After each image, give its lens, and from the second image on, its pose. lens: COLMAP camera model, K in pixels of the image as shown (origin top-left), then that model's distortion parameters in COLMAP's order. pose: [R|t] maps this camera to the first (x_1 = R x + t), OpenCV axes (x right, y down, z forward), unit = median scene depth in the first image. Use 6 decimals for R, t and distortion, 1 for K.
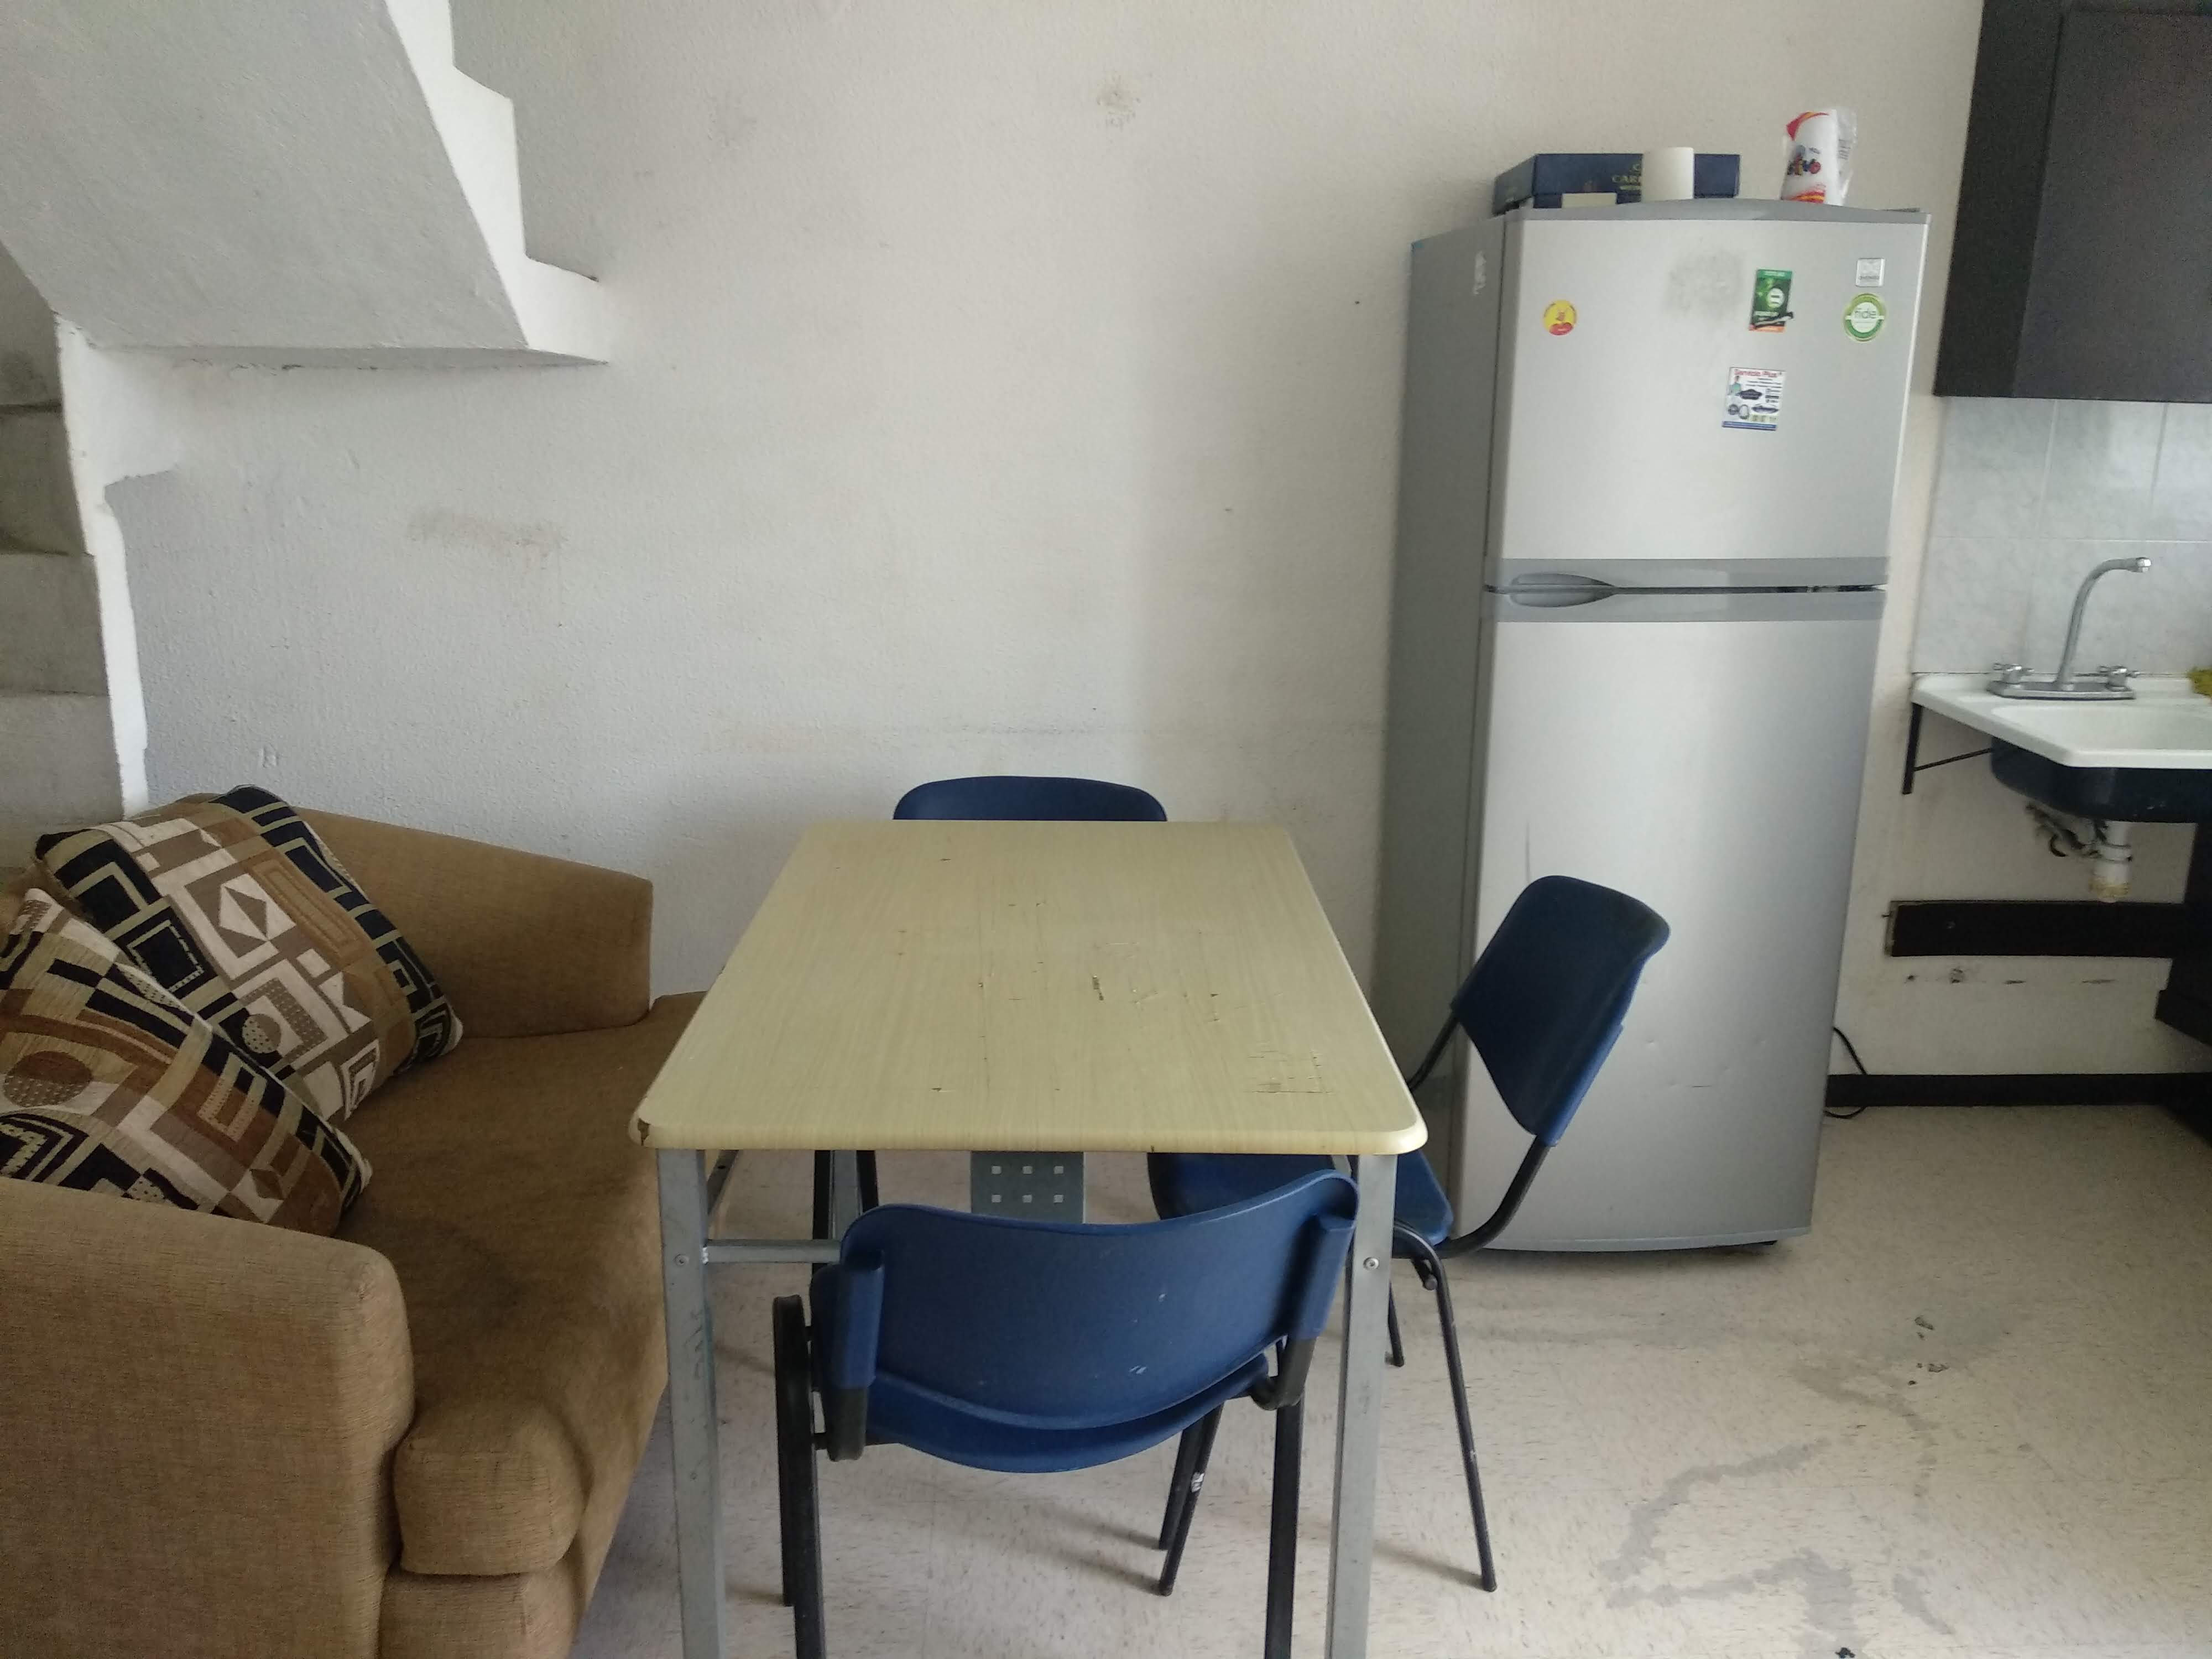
lens RADIAL K [[1736.4, 0, 1117.4], [0, 1736.4, 821.7], [0, 0, 1]] dist [0.070829, -0.092288]
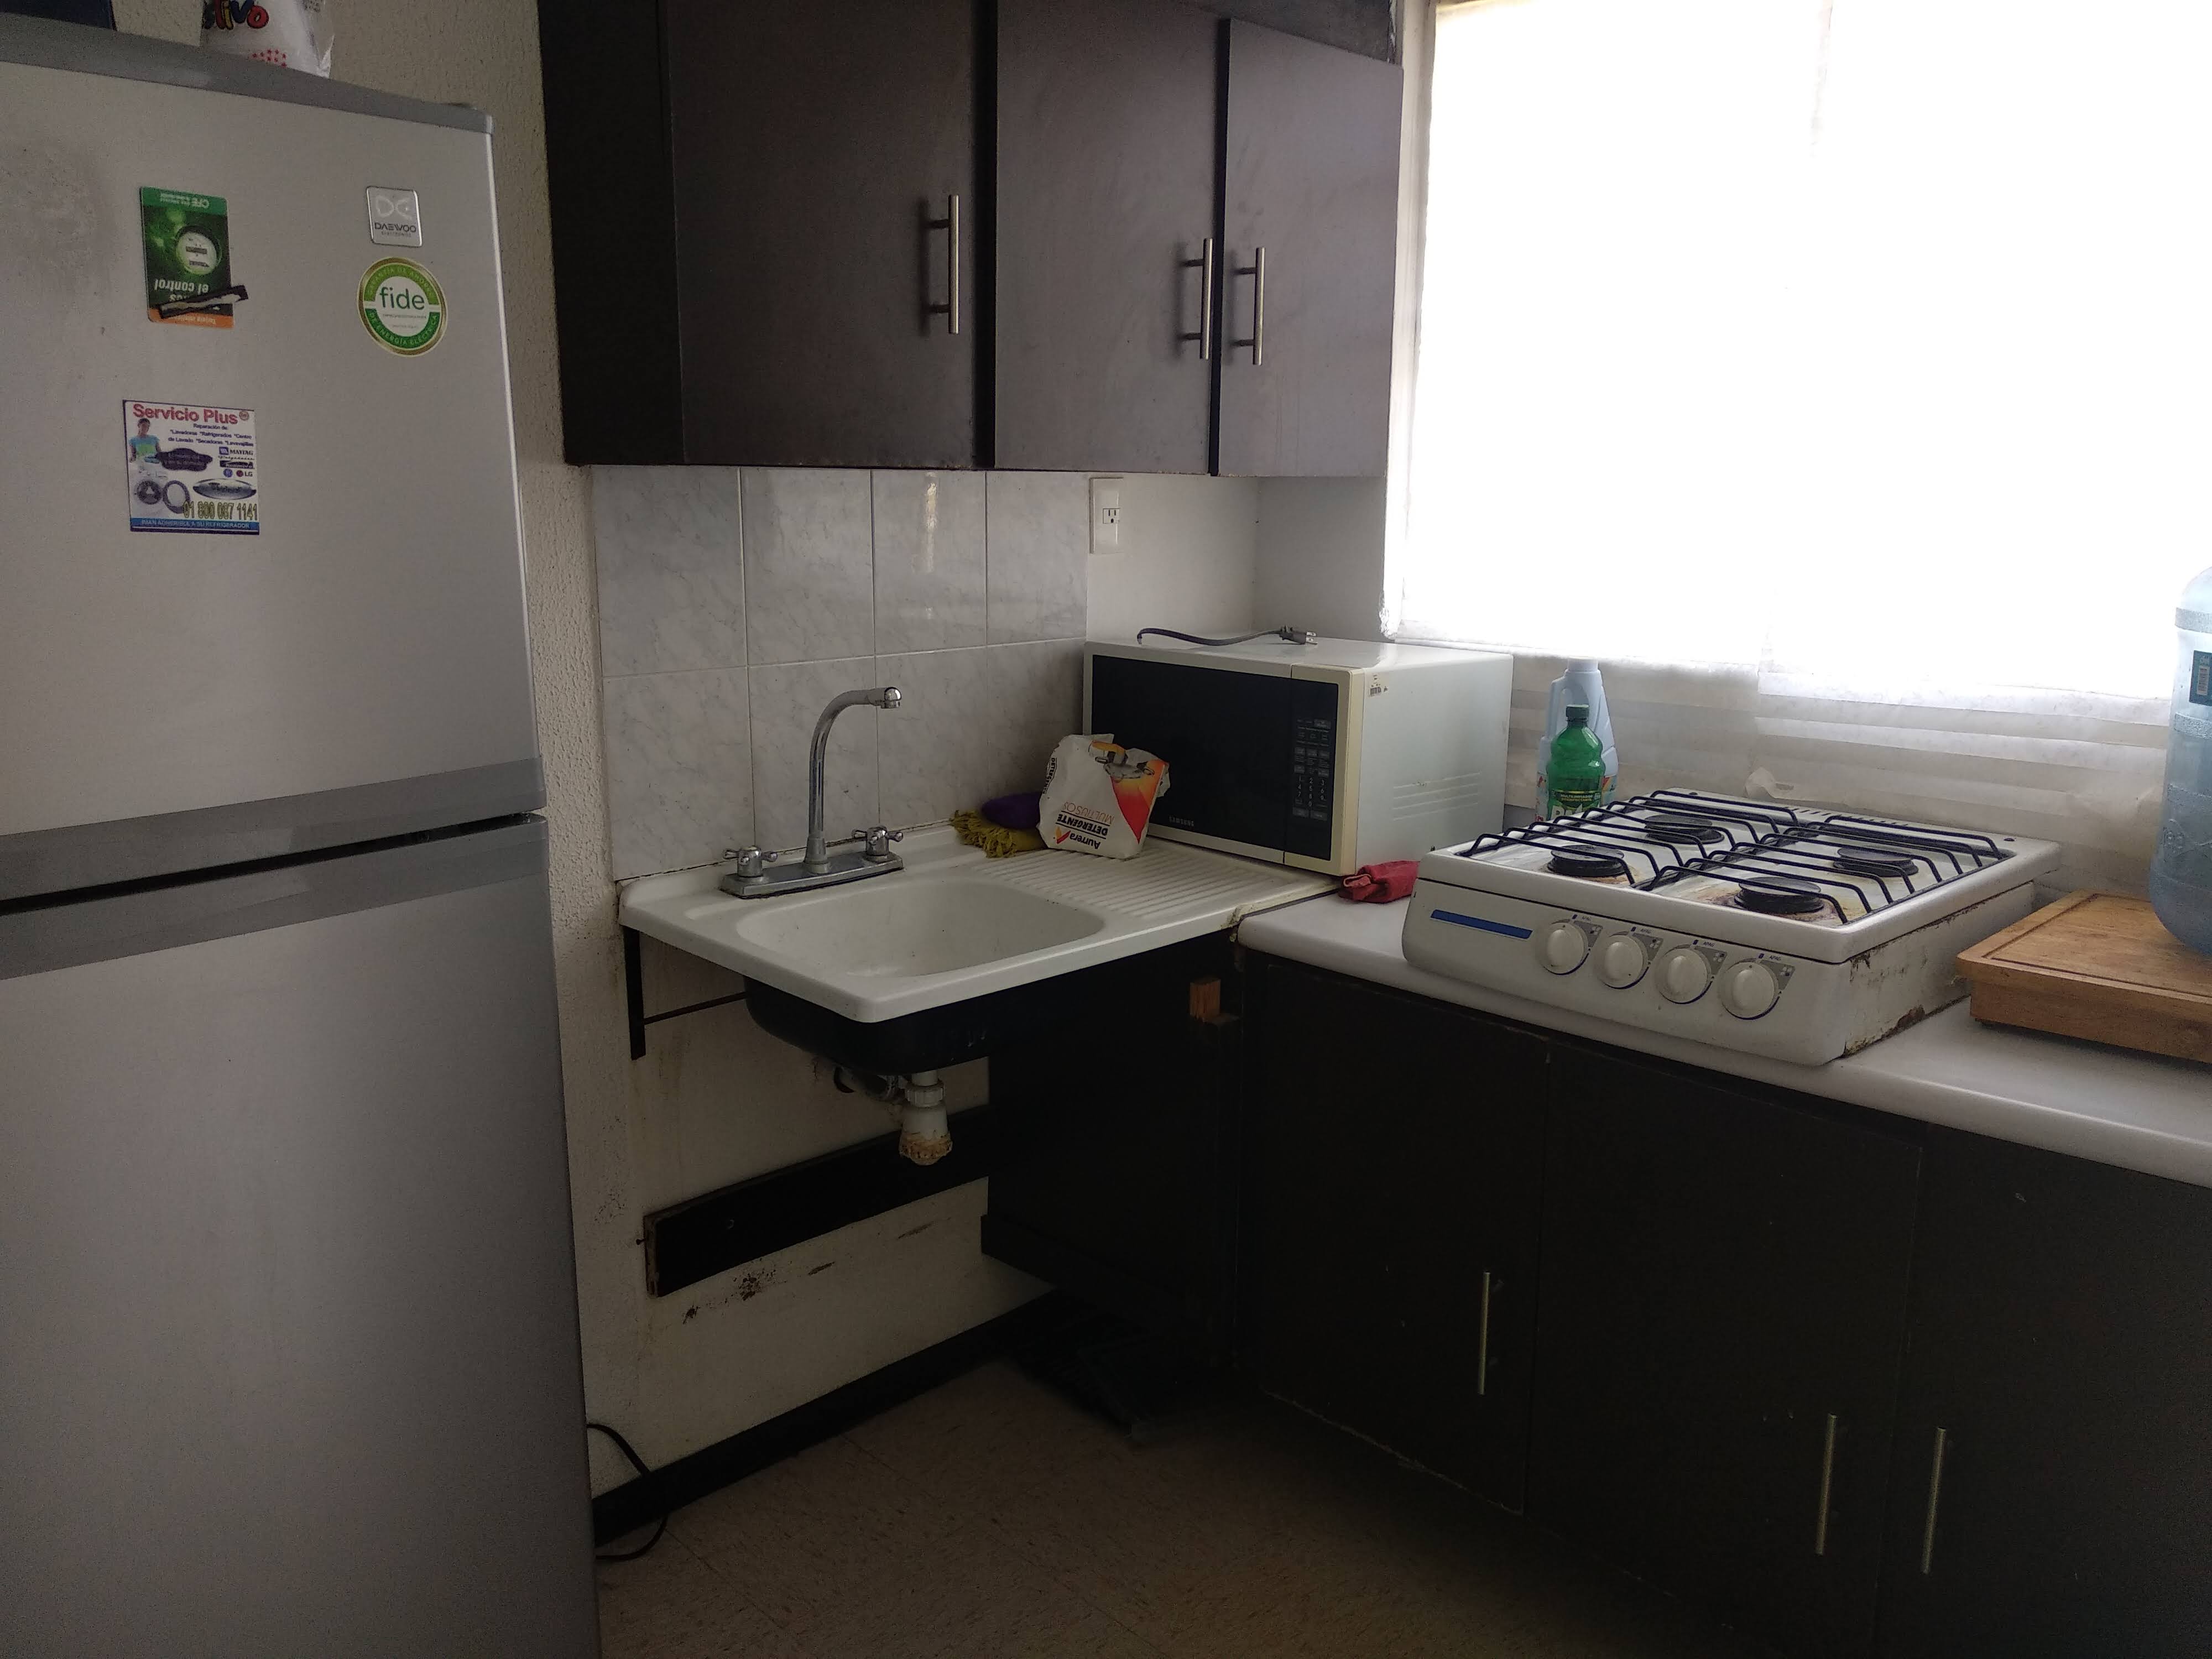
lens RADIAL K [[1736.4, 0, 1117.4], [0, 1736.4, 821.7], [0, 0, 1]] dist [0.070829, -0.092288]
pose [[0.751681, -0.146312, 0.643093, 0.223650], [0.170919, 0.984985, 0.024317, -0.113796], [-0.636995, 0.091638, 0.765402, 0.476244]]
